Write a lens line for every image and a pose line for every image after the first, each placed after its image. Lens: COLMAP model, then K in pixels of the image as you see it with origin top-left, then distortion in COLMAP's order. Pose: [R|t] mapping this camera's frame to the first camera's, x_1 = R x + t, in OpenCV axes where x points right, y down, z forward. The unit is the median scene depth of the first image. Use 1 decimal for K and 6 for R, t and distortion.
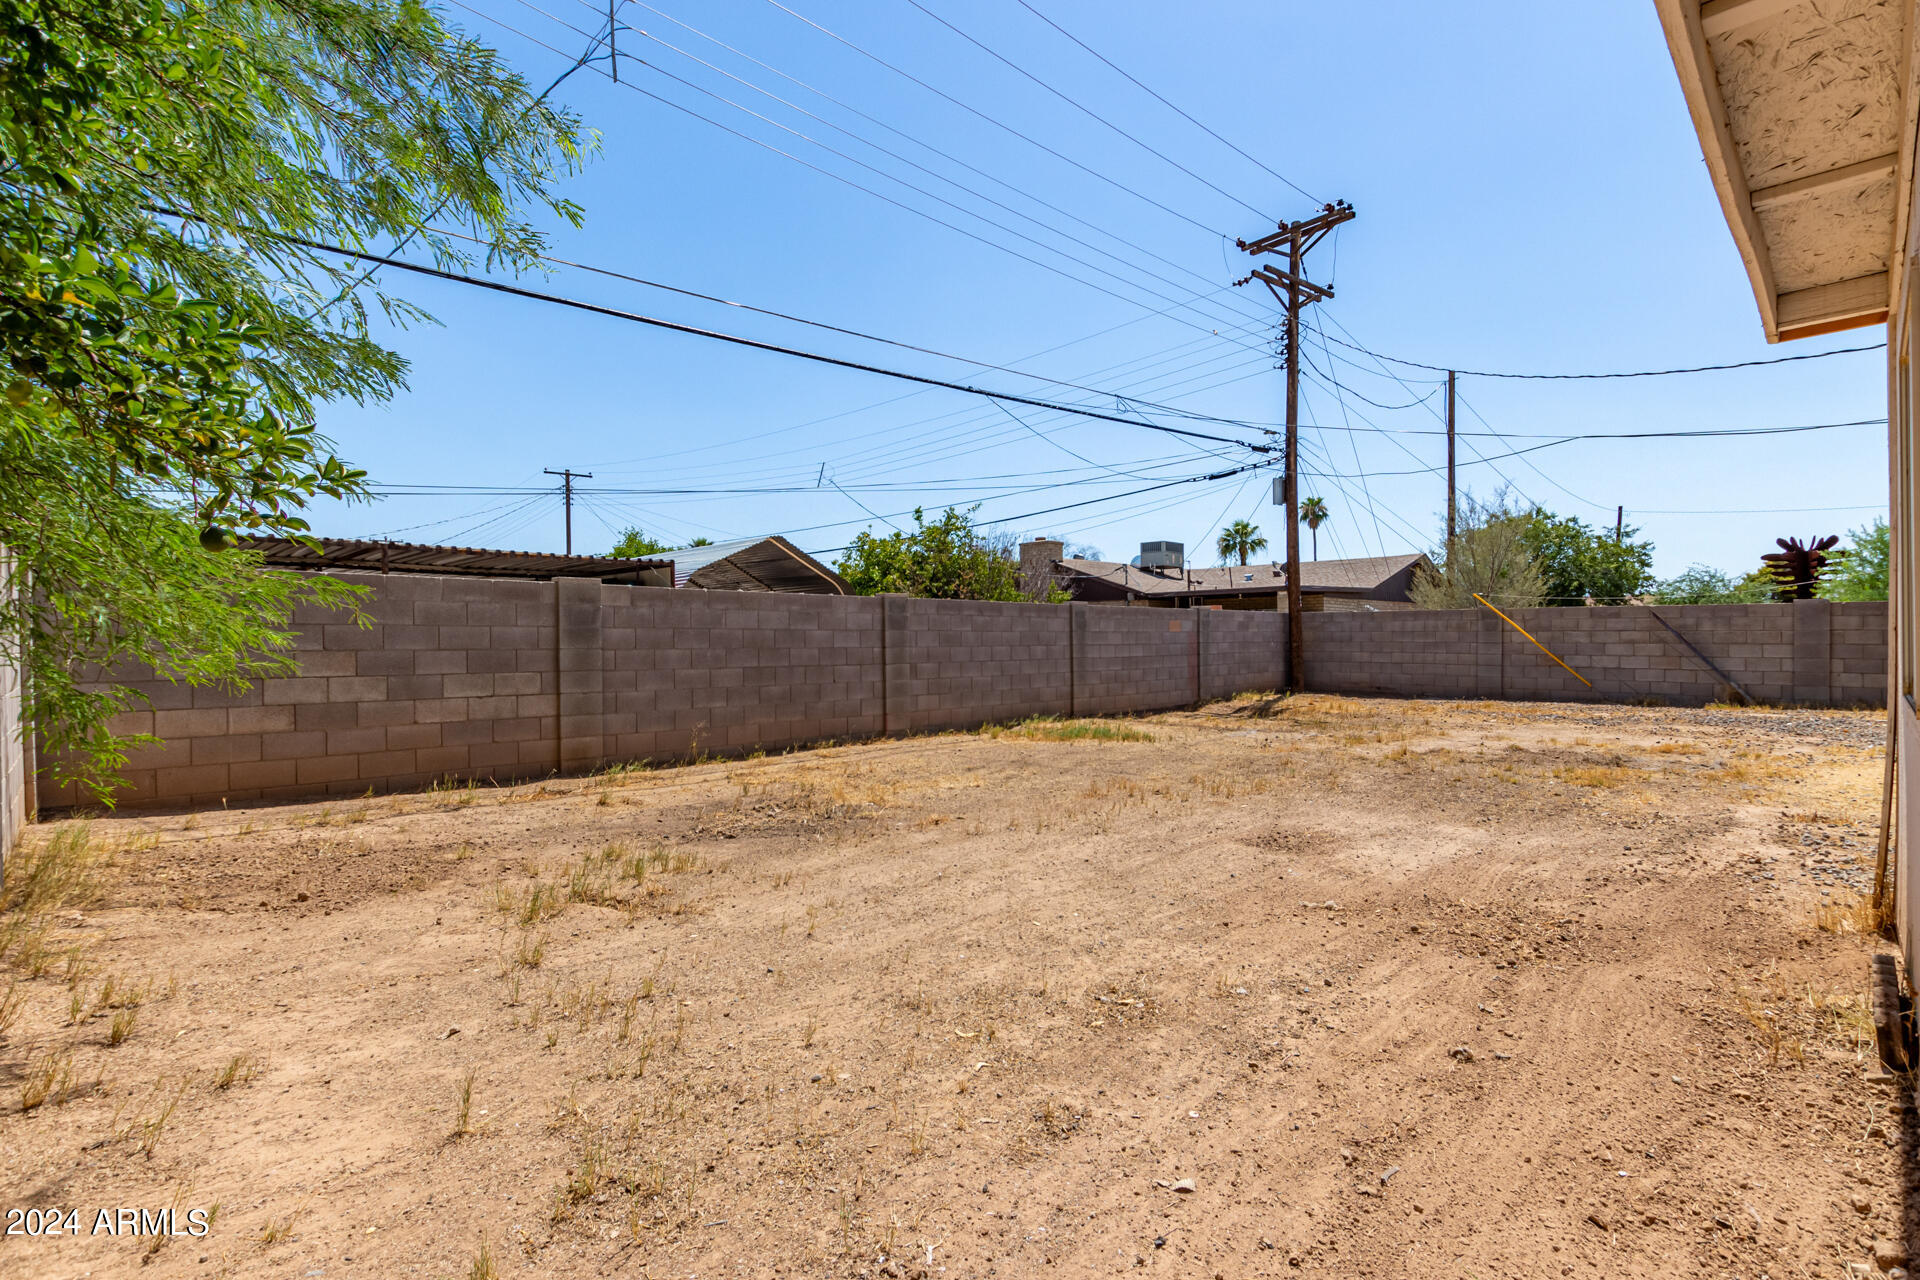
lens RADIAL K [[897.7, 0, 973.6], [0, 897.7, 637.9], [0, 0, 1]] dist [-0.002316, -0.000528]
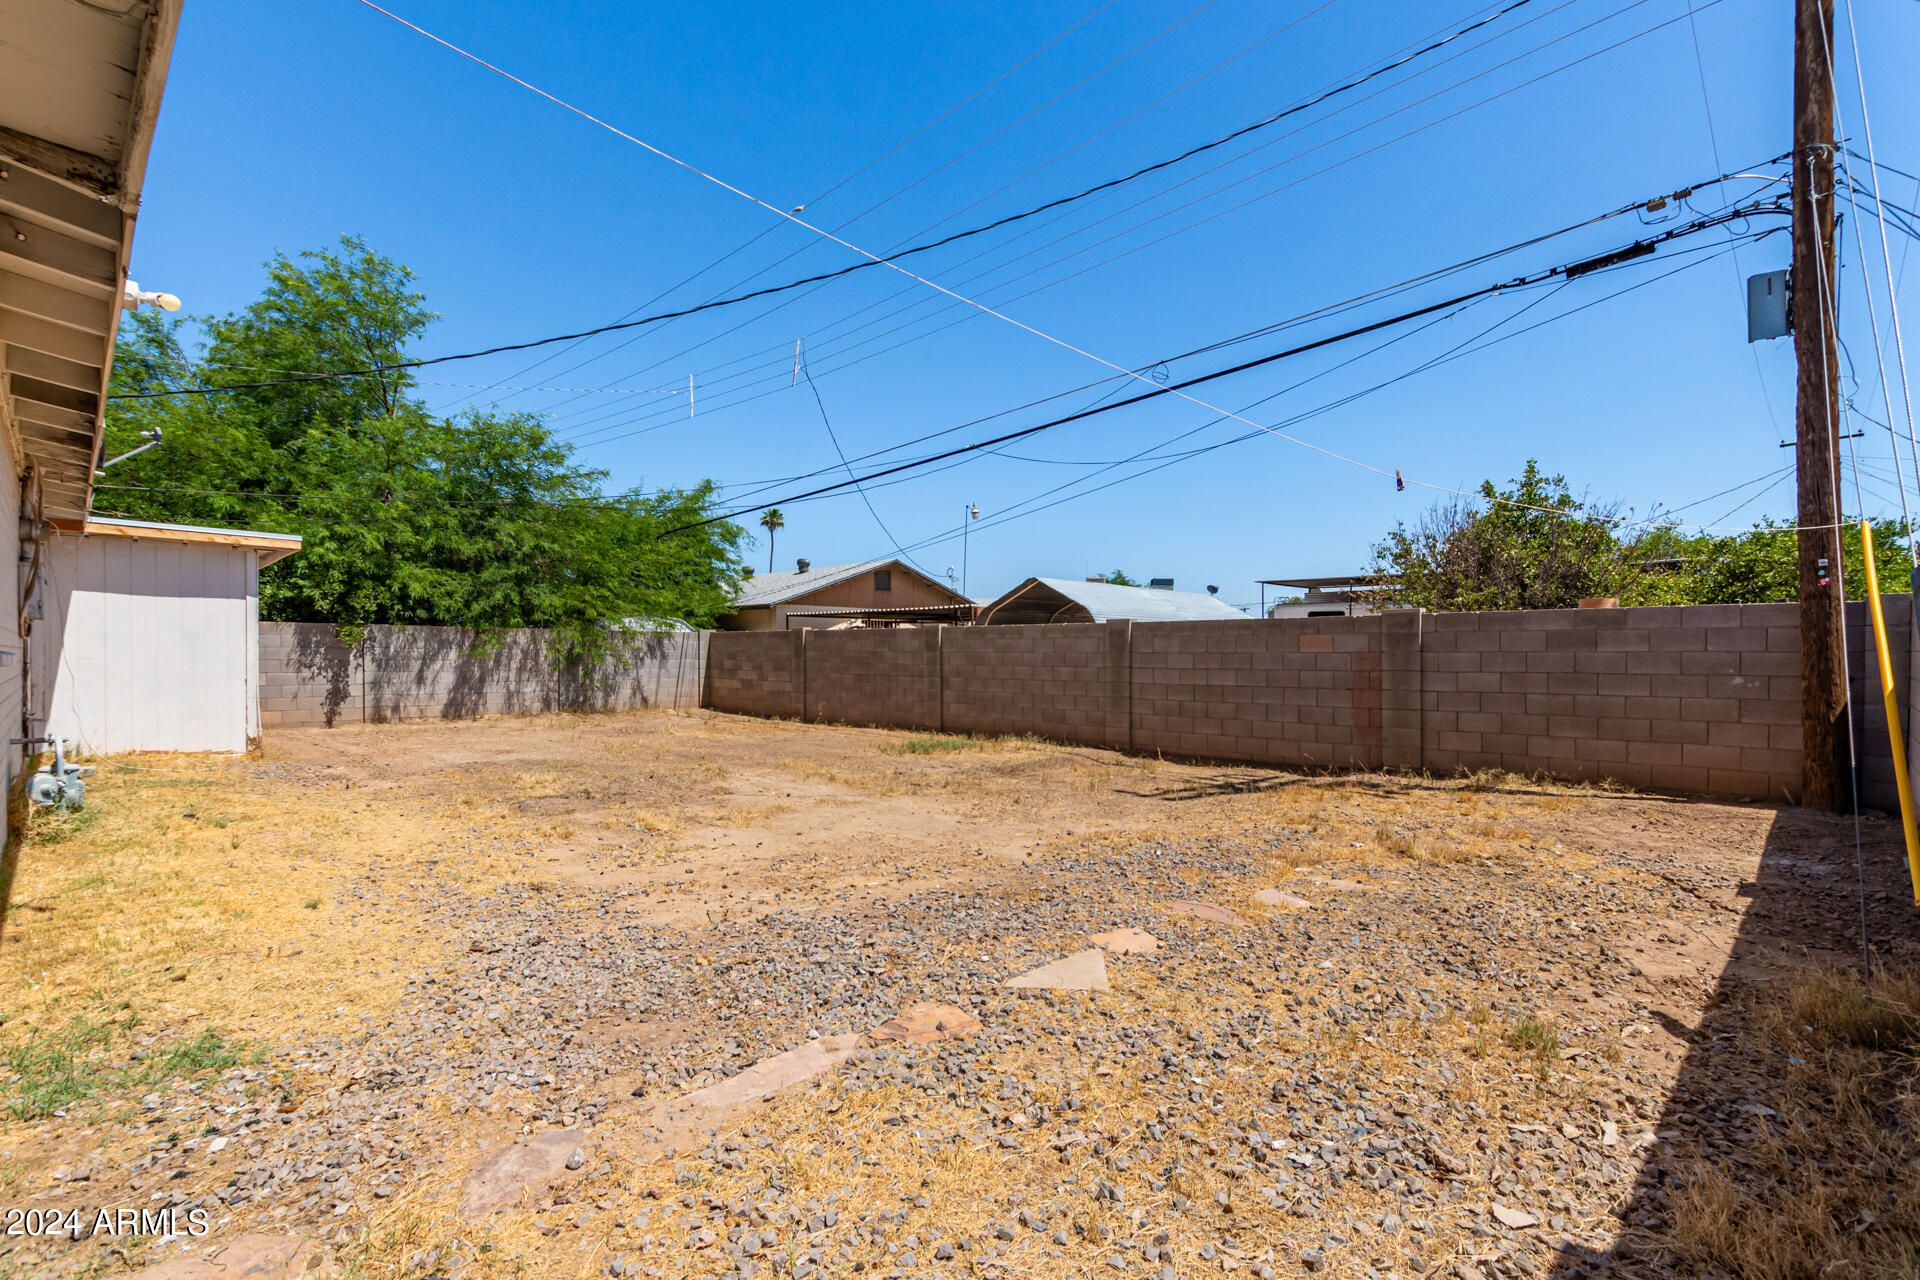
lens RADIAL K [[897.7, 0, 958.7], [0, 897.7, 650.6], [0, 0, 1]] dist [-0.002316, -0.000528]
pose [[-0.016433, -0.001443, -0.999864, 1.183422], [-0.003840, 0.999992, -0.001380, -0.008156], [0.999858, 0.003816, -0.016439, 1.007754]]
